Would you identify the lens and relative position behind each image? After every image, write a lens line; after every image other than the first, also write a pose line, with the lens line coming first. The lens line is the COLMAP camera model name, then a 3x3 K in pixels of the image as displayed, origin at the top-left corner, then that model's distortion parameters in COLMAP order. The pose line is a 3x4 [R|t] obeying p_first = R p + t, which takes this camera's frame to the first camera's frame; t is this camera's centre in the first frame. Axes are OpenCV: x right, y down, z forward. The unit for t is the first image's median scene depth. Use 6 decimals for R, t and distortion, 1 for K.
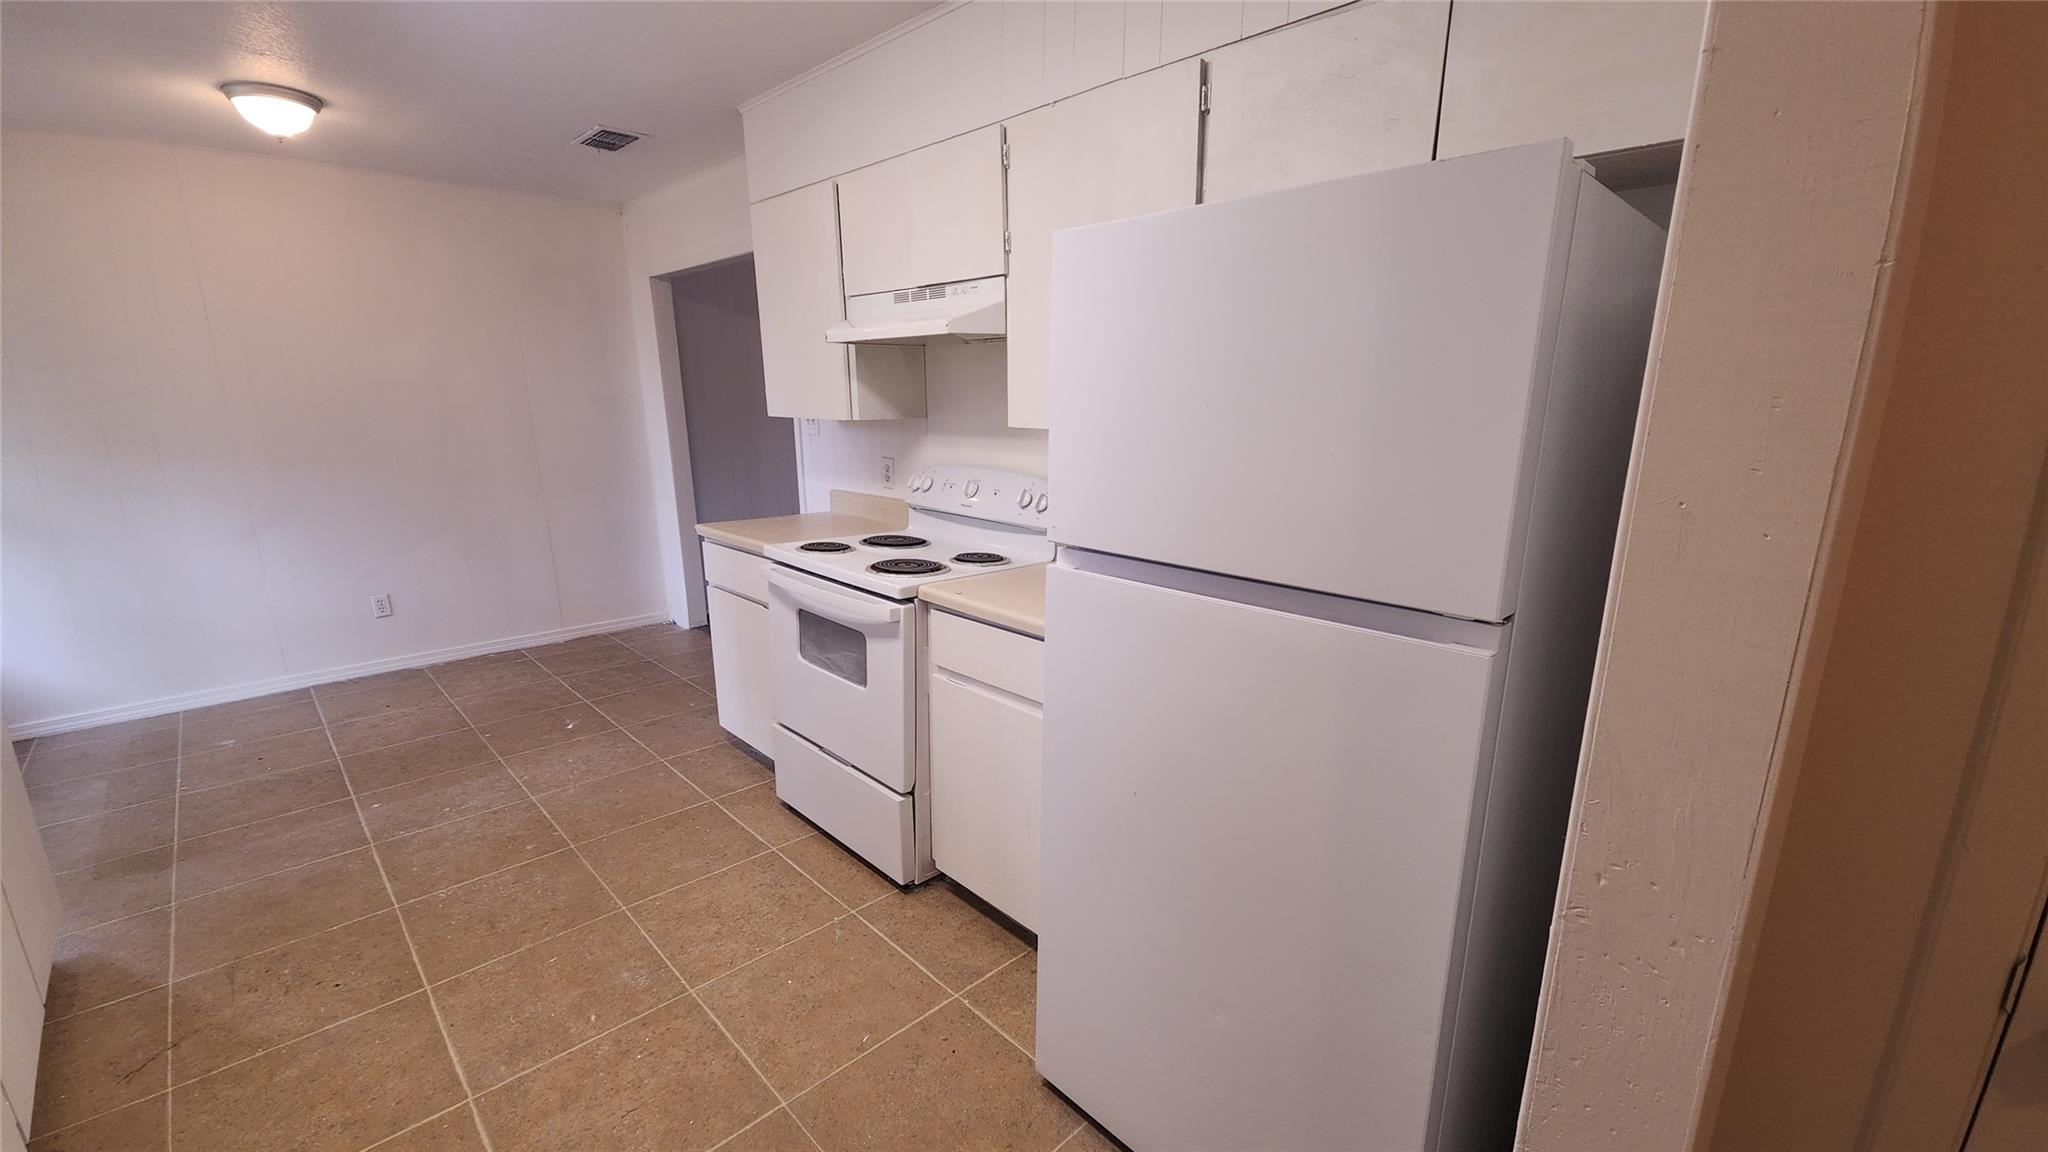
lens RADIAL K [[829.7, 0, 1029.3], [0, 829.7, 588.3], [0, 0, 1]] dist [0.007305, -0.007237]
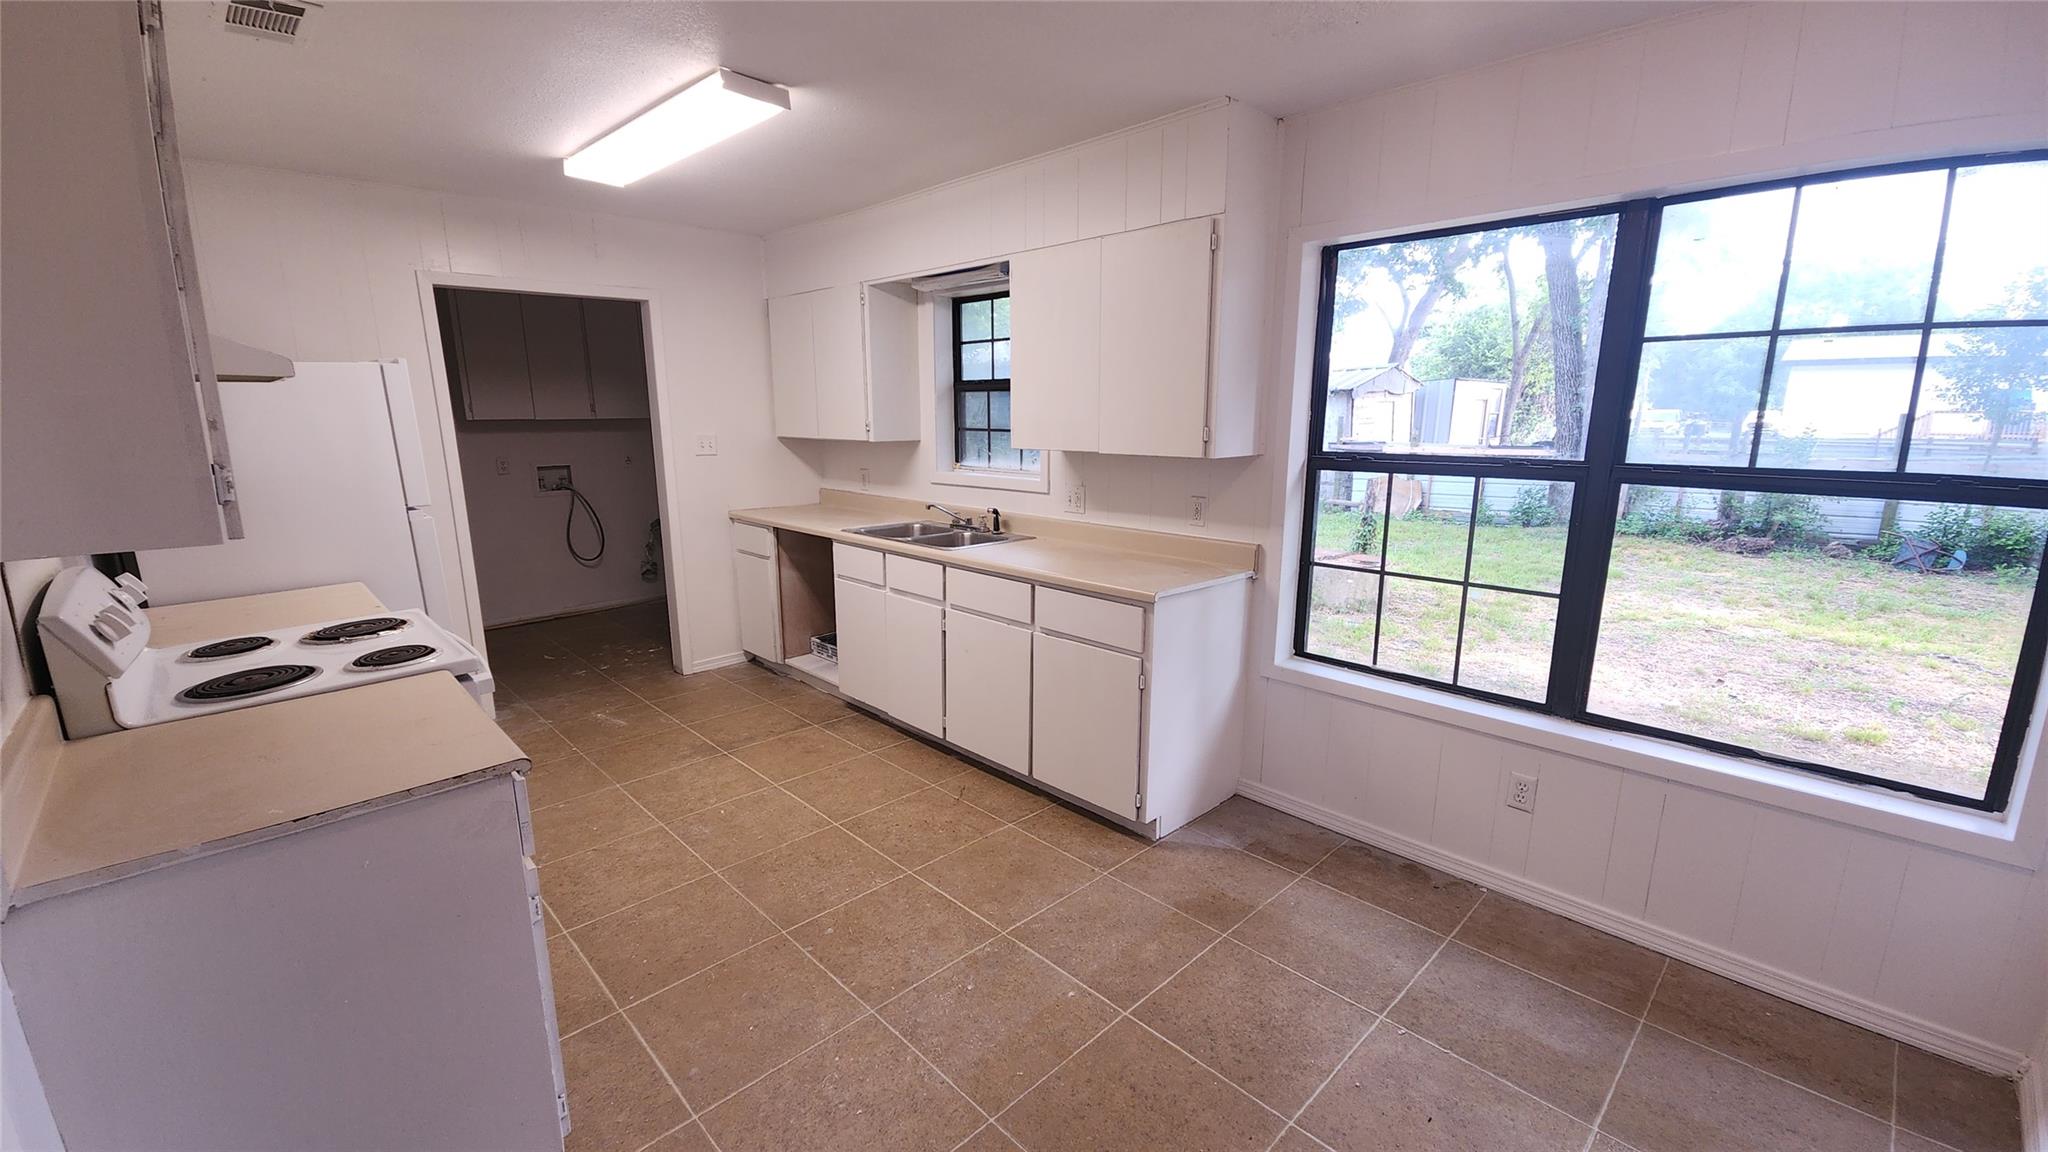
lens RADIAL K [[829.7, 0, 1029.3], [0, 829.7, 588.3], [0, 0, 1]] dist [0.007305, -0.007237]
pose [[-0.999996, 0.001051, -0.002681, -0.921308], [-0.000208, 0.902202, 0.431315, -0.483056], [0.002872, 0.431313, -0.902198, 1.873769]]
